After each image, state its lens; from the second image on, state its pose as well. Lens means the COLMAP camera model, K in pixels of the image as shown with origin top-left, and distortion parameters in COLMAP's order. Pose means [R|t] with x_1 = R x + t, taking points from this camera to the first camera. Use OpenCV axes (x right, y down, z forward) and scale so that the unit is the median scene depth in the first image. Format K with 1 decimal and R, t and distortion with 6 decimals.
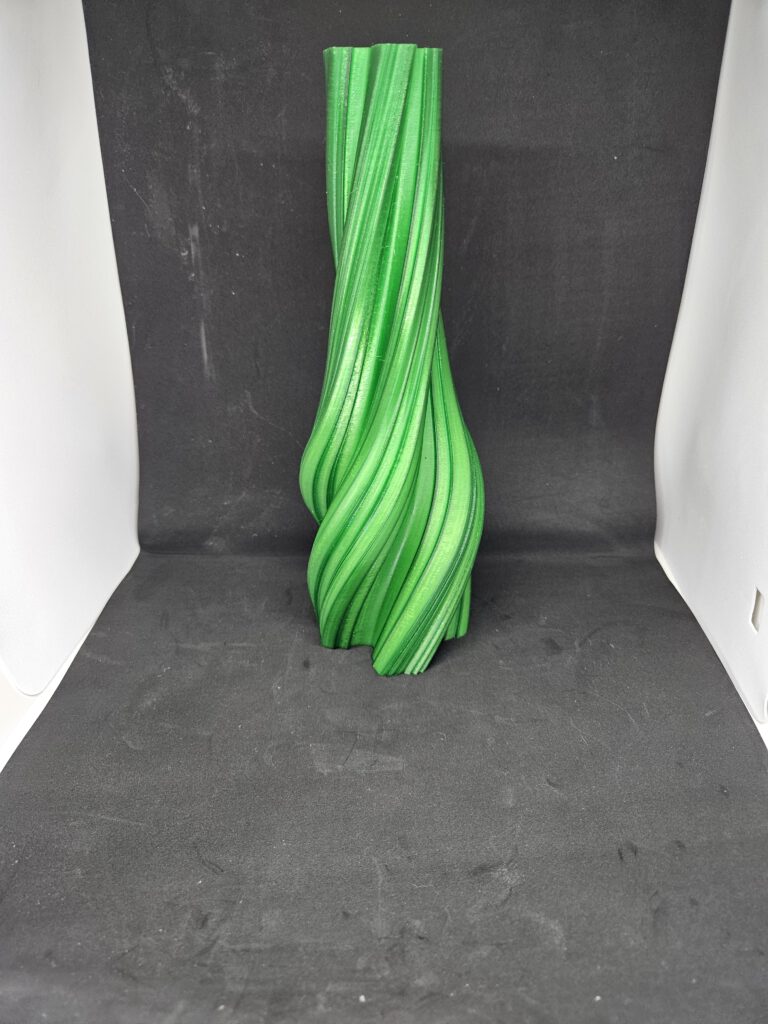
lens RADIAL K [[566.2, 0, 388.6], [0, 566.2, 501.4], [0, 0, 1]] dist [-0.028511, -0.000066]
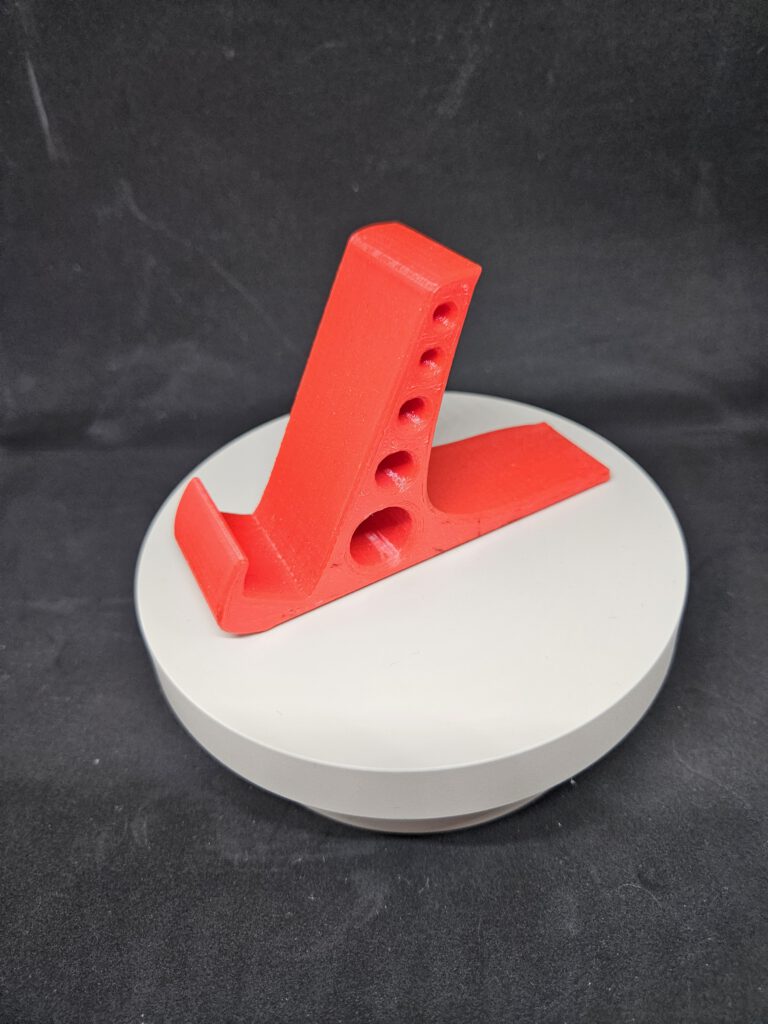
lens RADIAL K [[579.6, 0, 395.1], [0, 579.6, 449.1], [0, 0, 1]] dist [-0.022175, -0.003509]
pose [[0.998878, -0.032370, -0.034579, 0.058151], [0.037892, 0.984133, 0.173337, -0.008825], [0.028420, -0.174453, 0.984255, 0.378493]]
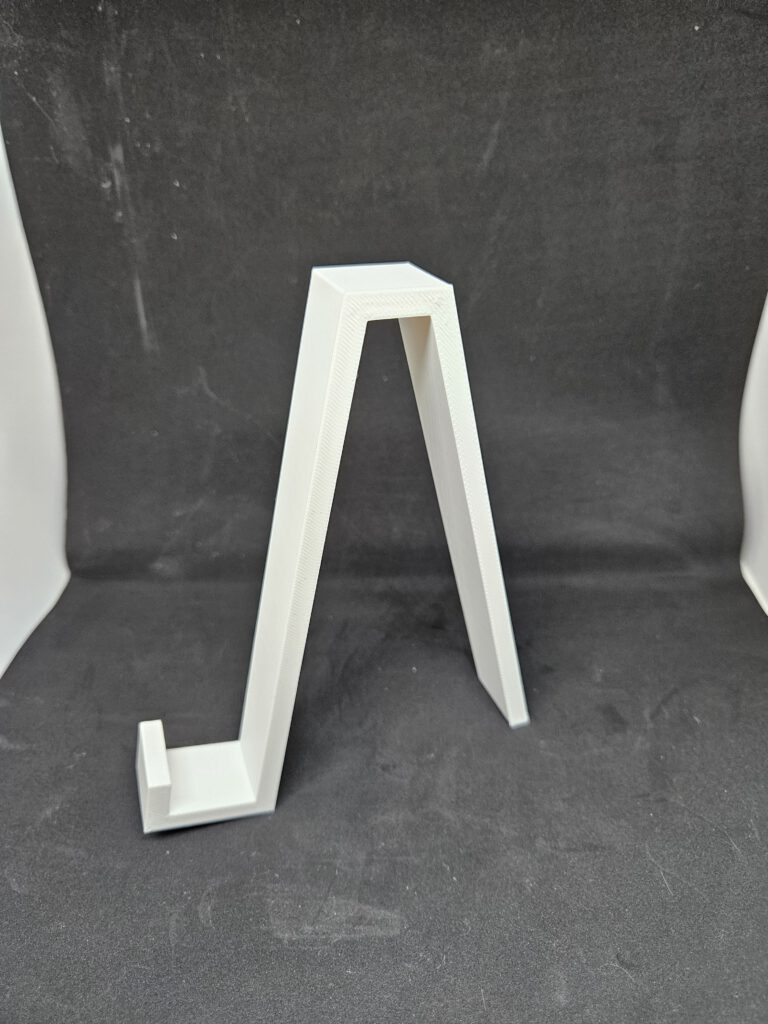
lens RADIAL K [[579.6, 0, 397.5], [0, 579.6, 480.2], [0, 0, 1]] dist [-0.022175, -0.003509]
pose [[0.999597, -0.014584, -0.024346, 0.034585], [0.015150, 0.999616, 0.023193, -0.061701], [0.023999, -0.023552, 0.999435, 0.240967]]
